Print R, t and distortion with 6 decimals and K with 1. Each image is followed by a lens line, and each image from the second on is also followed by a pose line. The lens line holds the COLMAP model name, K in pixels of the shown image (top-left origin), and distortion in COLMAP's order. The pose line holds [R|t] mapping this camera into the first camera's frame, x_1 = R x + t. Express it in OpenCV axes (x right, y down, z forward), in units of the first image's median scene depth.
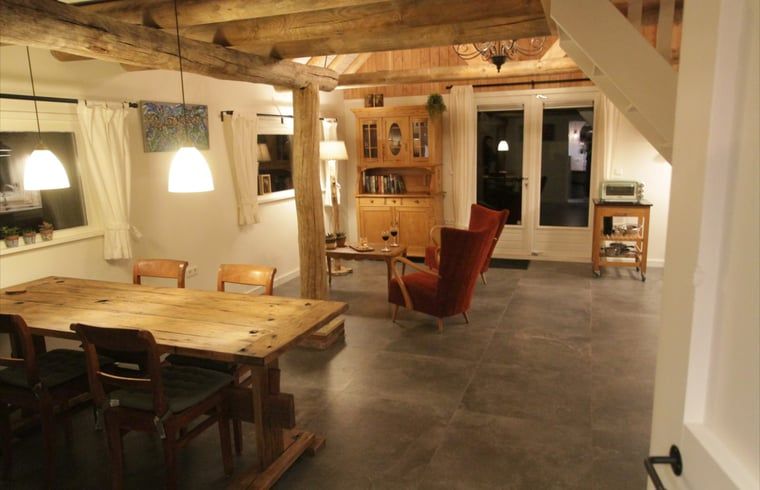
lens RADIAL K [[551.4, 0, 377.2], [0, 551.4, 244.6], [0, 0, 1]] dist [-0.000977, 0.001934]
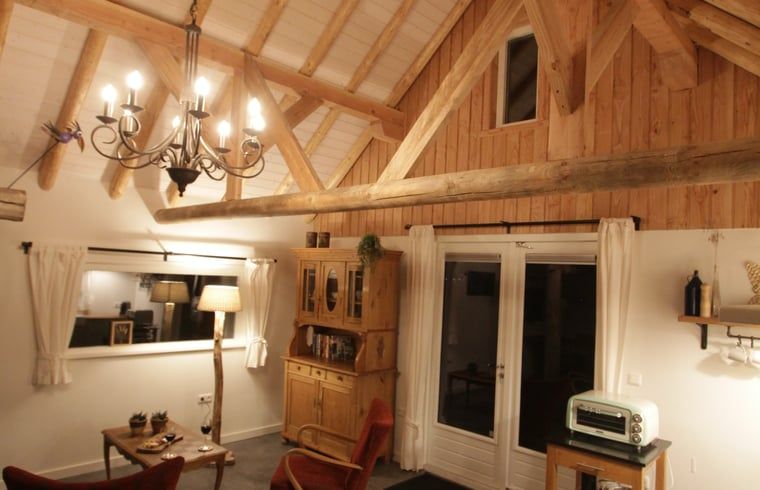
lens RADIAL K [[523.1, 0, 381.7], [0, 523.1, 250.3], [0, 0, 1]] dist [-0.005794, 0.001903]
pose [[0.919279, 0.052462, -0.390096, 0.373648], [-0.141849, 0.968638, -0.204008, -0.106758], [0.367159, 0.242875, 0.897890, 0.363095]]
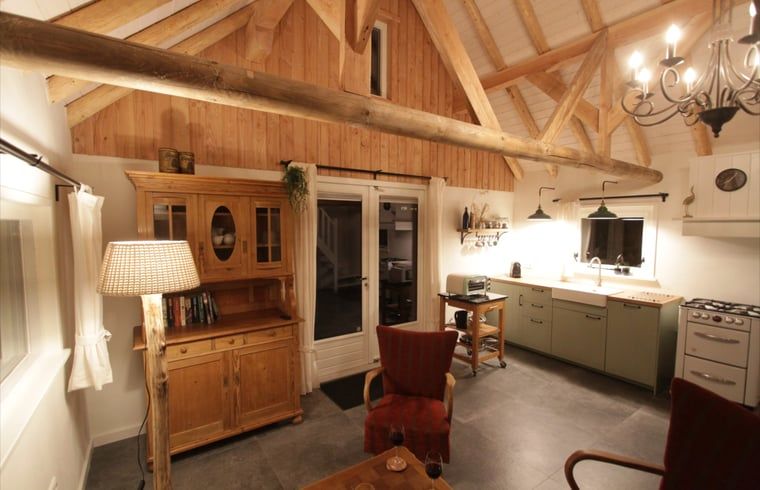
lens RADIAL K [[347.3, 0, 372.7], [0, 347.3, 246.4], [0, 0, 1]] dist [-0.002850, -0.000067]
pose [[0.579755, -0.026545, 0.814359, -0.174561], [0.128132, 0.990004, -0.058949, -0.135733], [-0.804653, 0.138522, 0.577361, 0.663059]]
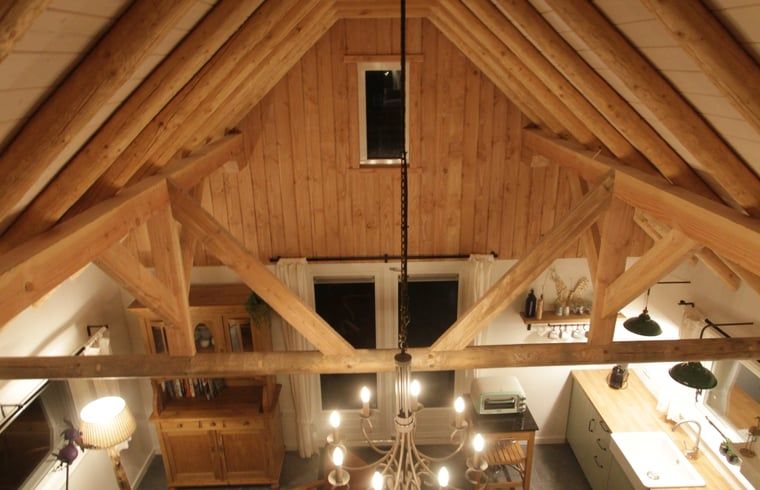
lens RADIAL K [[524.2, 0, 383.9], [0, 524.2, 259.4], [0, 0, 1]] dist [-0.000842, 0.001285]
pose [[0.926682, -0.122078, 0.355467, 0.020197], [0.060842, 0.982030, 0.178649, -0.400244], [-0.370889, -0.143924, 0.917457, 0.318566]]
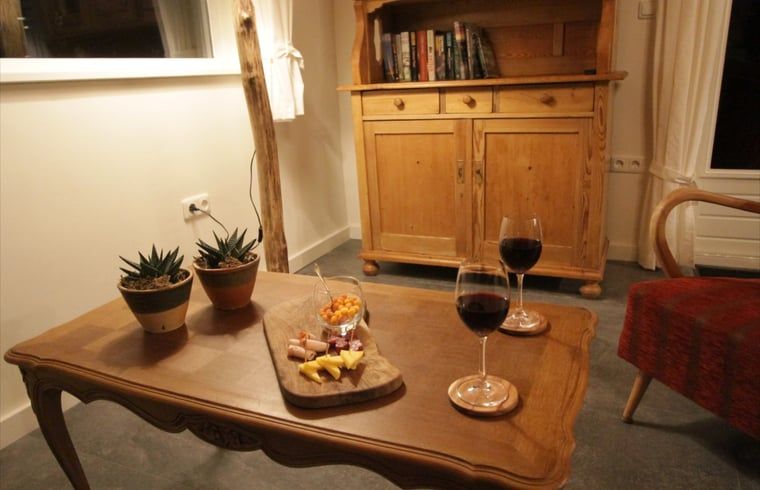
lens RADIAL K [[579.8, 0, 380.0], [0, 579.8, 245.0], [0, 0, 1]] dist [-0.002230, 0.000278]
pose [[0.998246, -0.004542, -0.059032, -0.001555], [0.011206, 0.993525, 0.113058, -0.034990], [0.058136, -0.113521, 0.991833, 0.660309]]
